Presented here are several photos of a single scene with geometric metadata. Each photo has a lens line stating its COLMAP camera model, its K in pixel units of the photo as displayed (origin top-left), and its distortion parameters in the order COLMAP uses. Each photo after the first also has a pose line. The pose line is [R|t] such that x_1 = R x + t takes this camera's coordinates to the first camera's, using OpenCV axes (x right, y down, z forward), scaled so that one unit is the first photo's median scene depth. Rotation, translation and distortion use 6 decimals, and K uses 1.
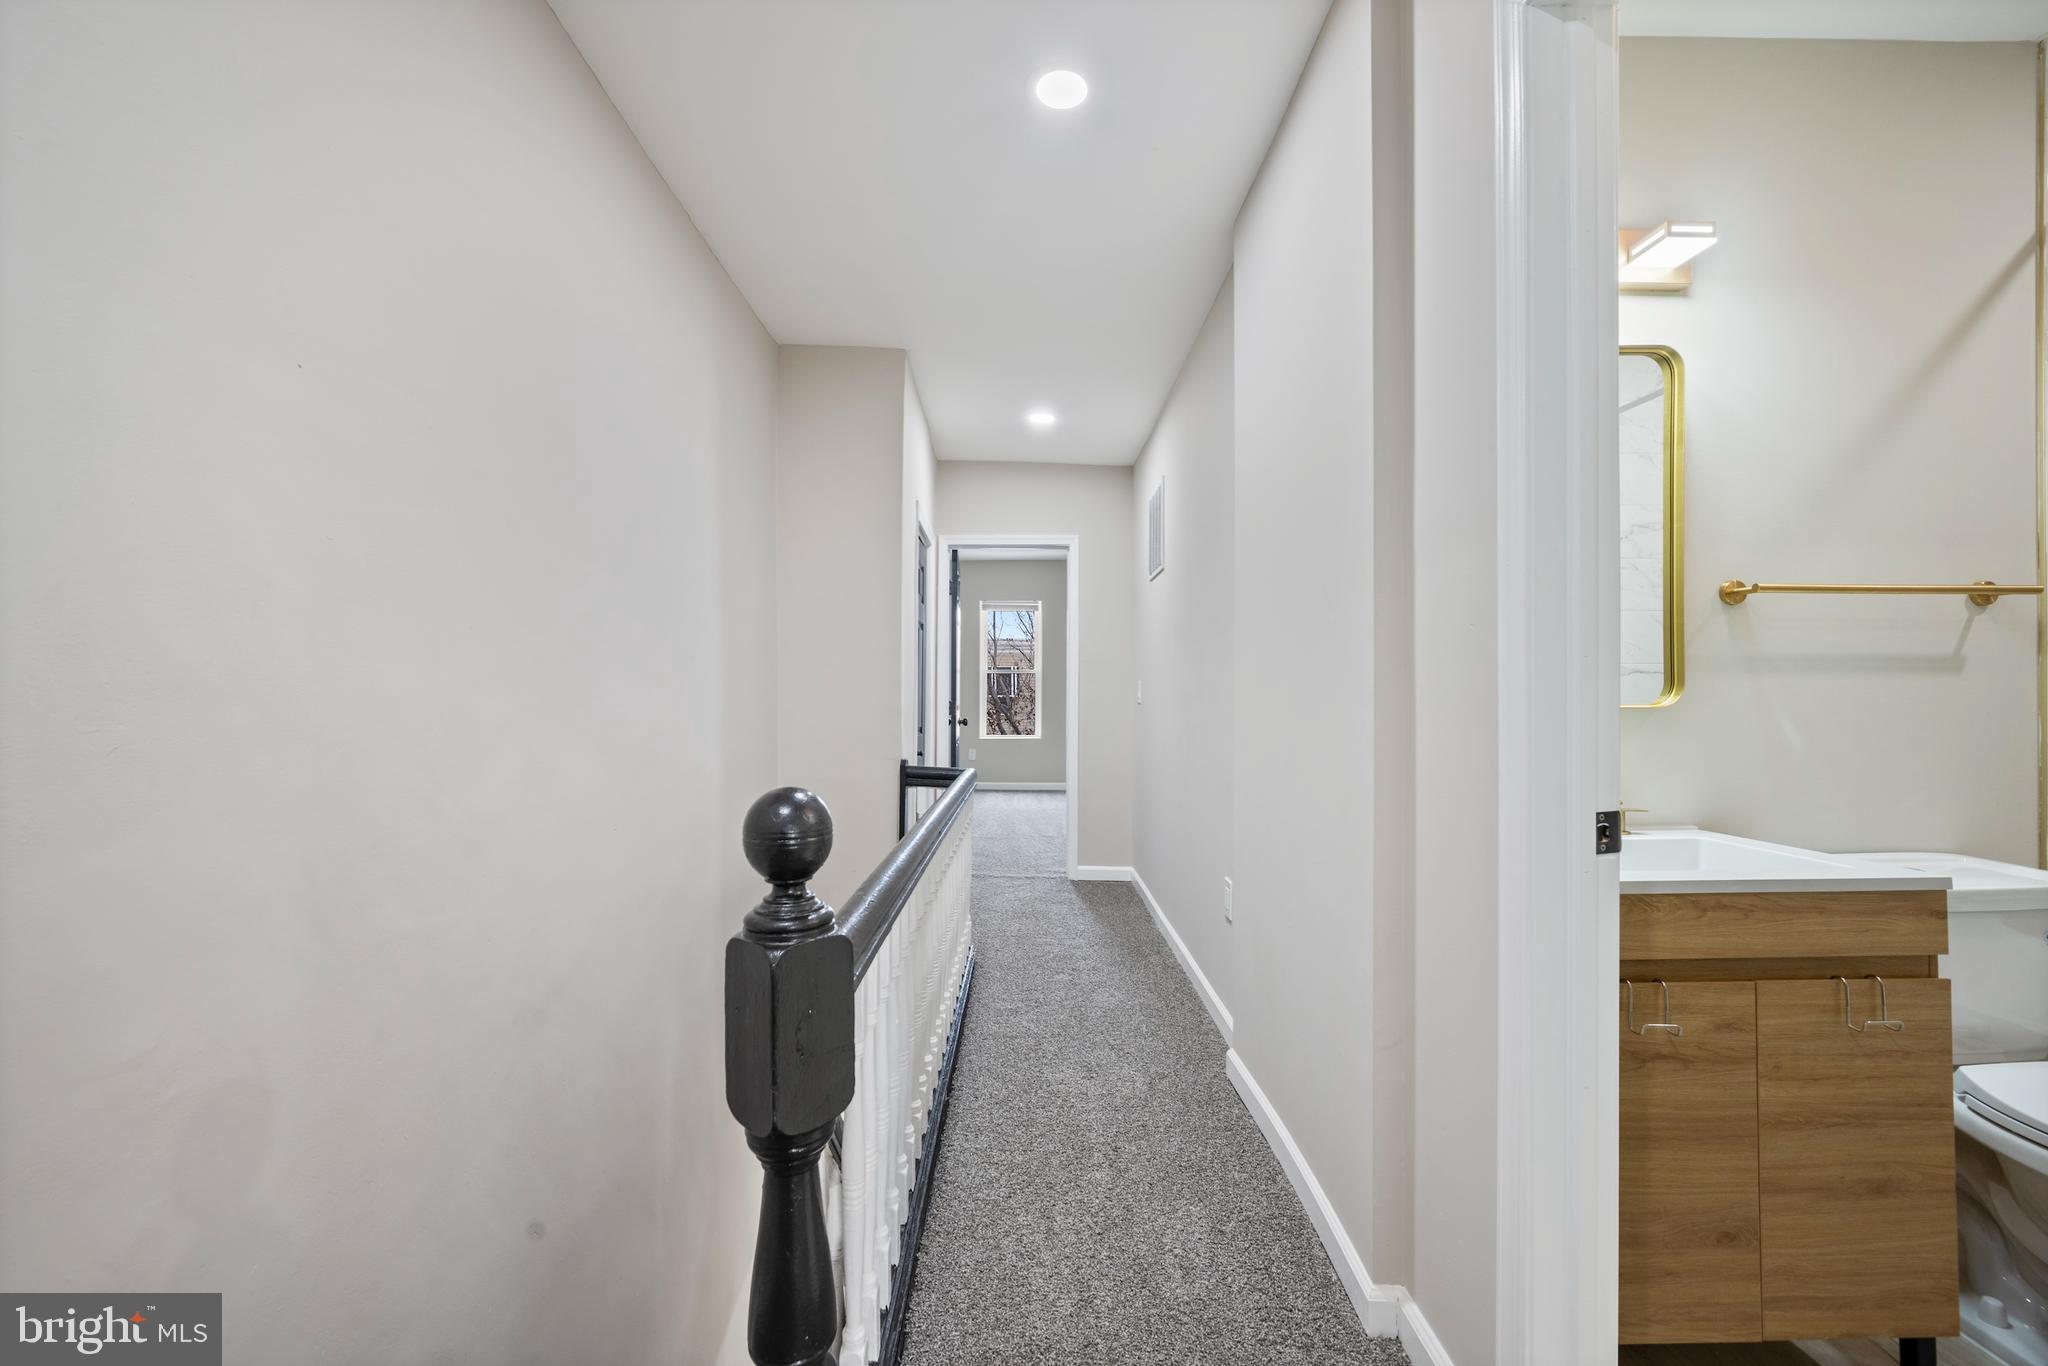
lens RADIAL K [[791.3, 0, 1018.0], [0, 791.3, 677.2], [0, 0, 1]] dist [-0.001146, -0.000127]
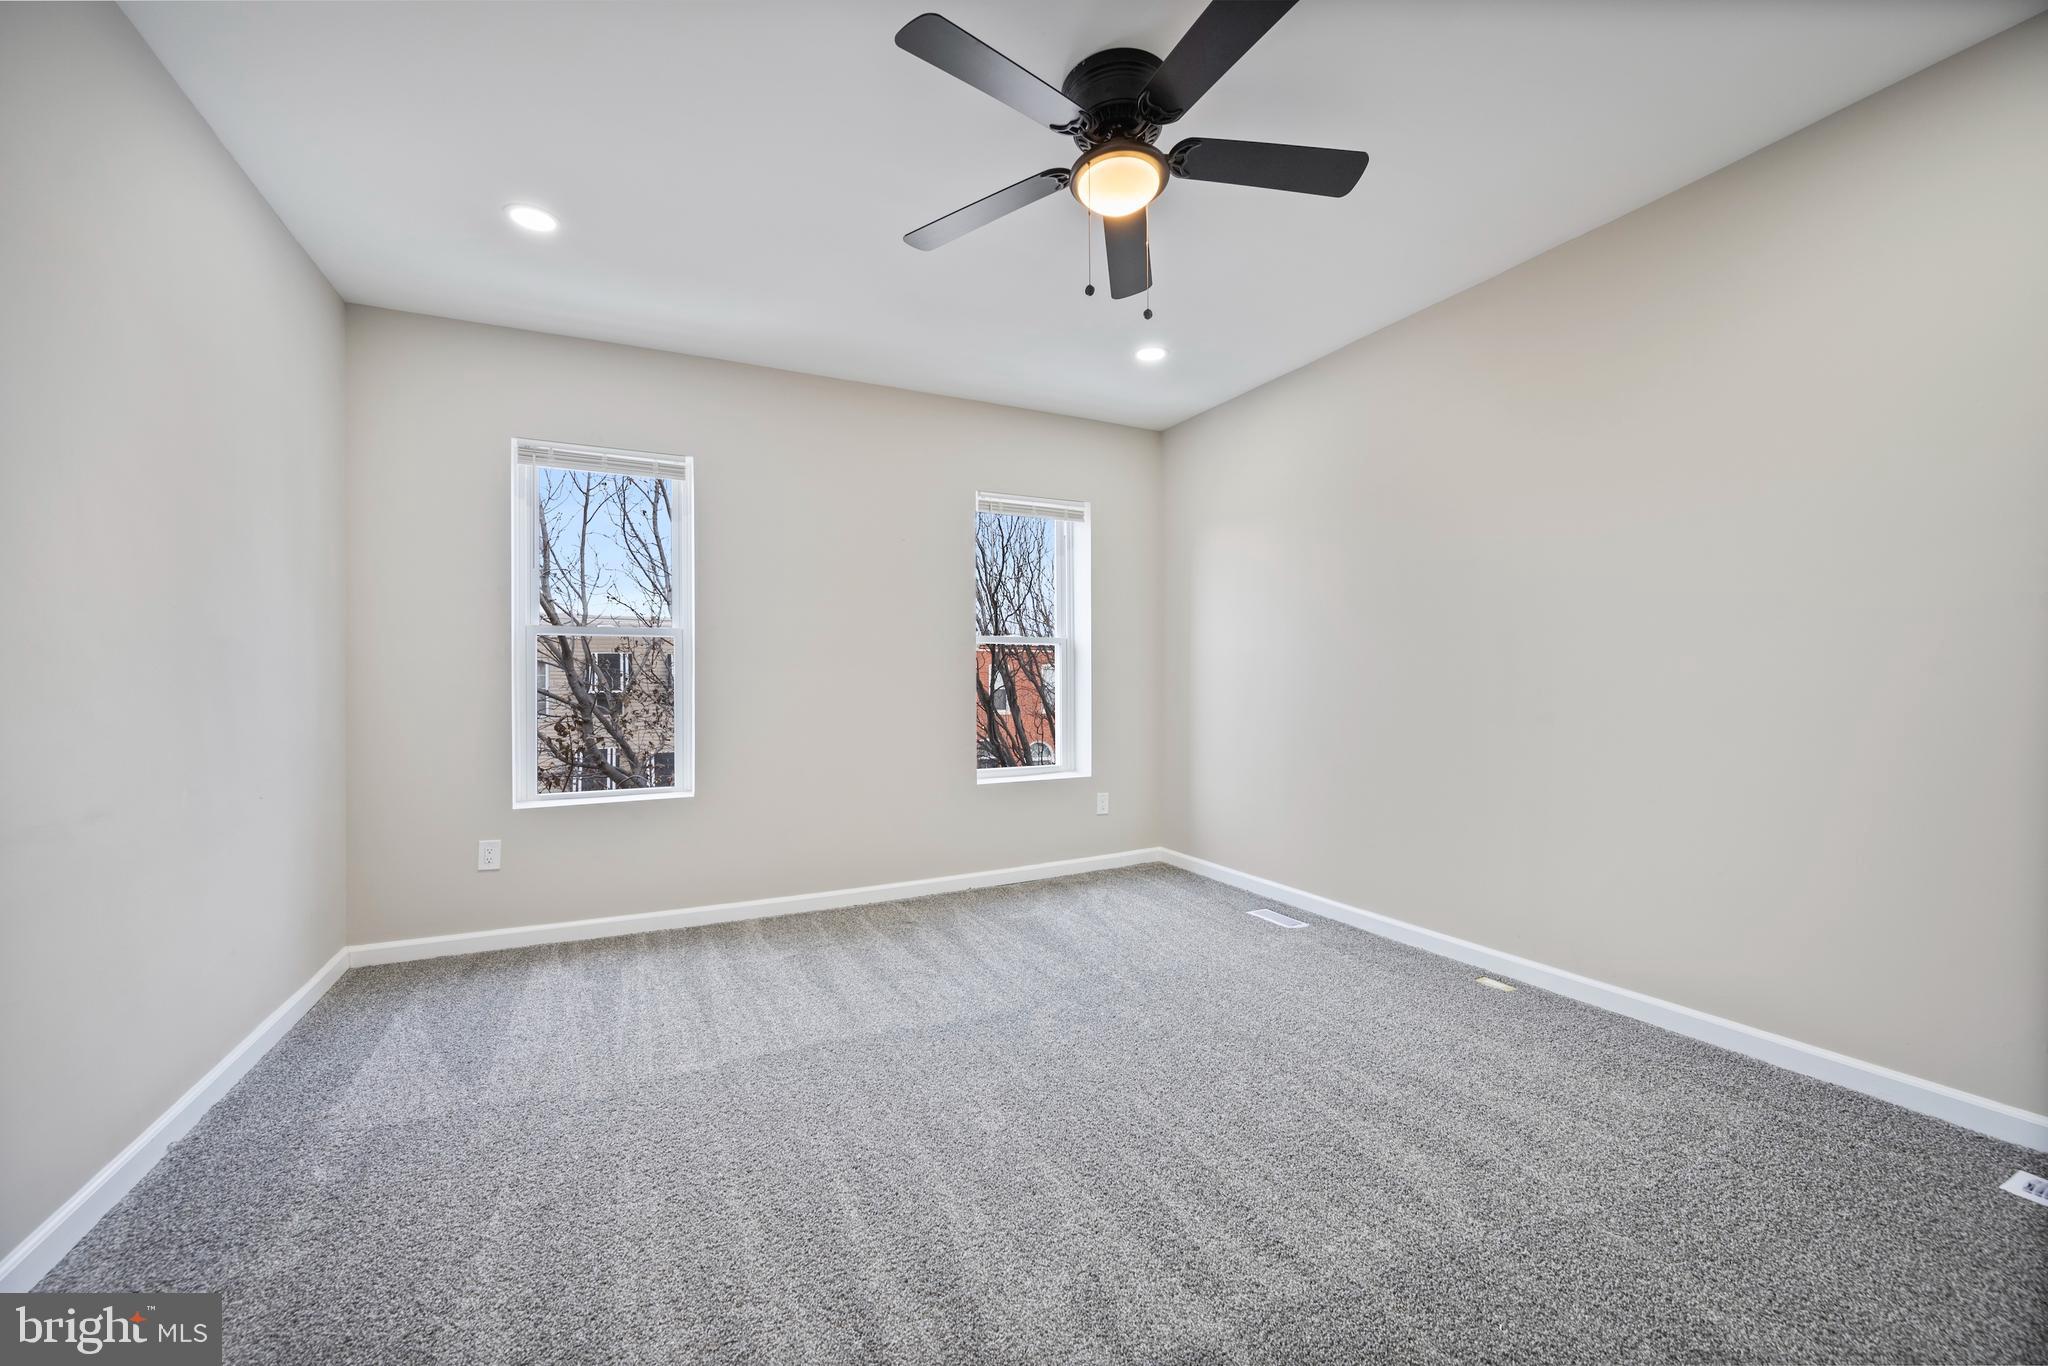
lens RADIAL K [[791.3, 0, 1018.0], [0, 791.3, 677.2], [0, 0, 1]] dist [-0.001146, -0.000127]
pose [[0.898773, -0.025980, 0.437644, 0.002967], [0.017990, 0.999587, 0.022393, 0.011373], [-0.438045, -0.012253, 0.898870, 0.553491]]
